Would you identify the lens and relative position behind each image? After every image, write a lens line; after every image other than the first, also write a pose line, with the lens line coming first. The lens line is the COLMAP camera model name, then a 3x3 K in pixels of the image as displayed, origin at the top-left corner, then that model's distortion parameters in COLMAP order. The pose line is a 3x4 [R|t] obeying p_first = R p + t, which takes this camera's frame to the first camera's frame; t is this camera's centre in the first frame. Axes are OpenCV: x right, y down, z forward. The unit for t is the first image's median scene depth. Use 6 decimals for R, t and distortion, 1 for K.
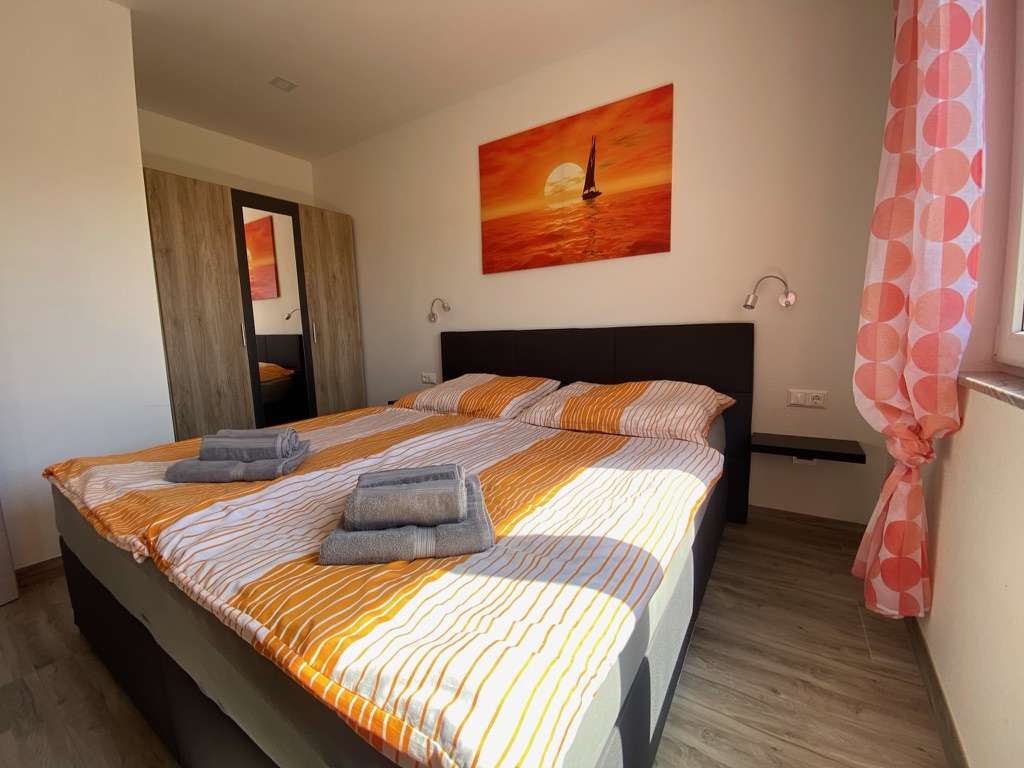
lens RADIAL K [[420.8, 0, 513.8], [0, 420.8, 385.1], [0, 0, 1]] dist [0.000975, -0.008296]
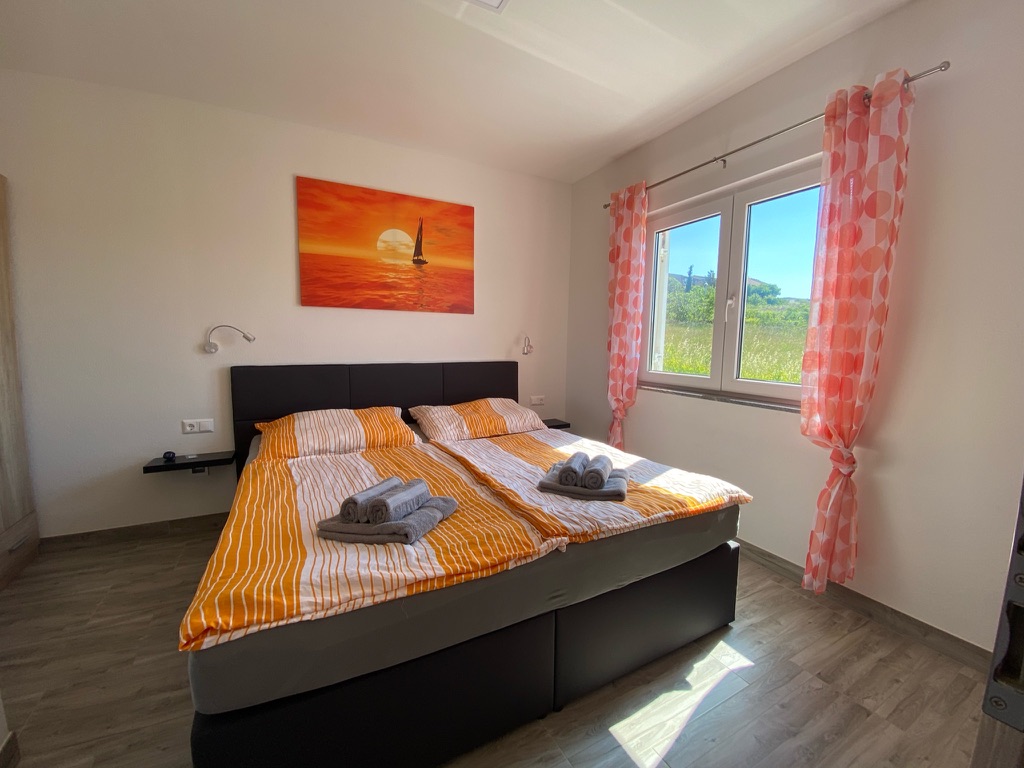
lens RADIAL K [[420.8, 0, 511.7], [0, 420.8, 382.6], [0, 0, 1]] dist [0.000975, -0.008296]
pose [[0.464861, -0.056693, 0.883567, -0.853394], [0.088553, 0.995921, 0.017313, -0.077314], [-0.880944, 0.070195, 0.467985, 0.168712]]
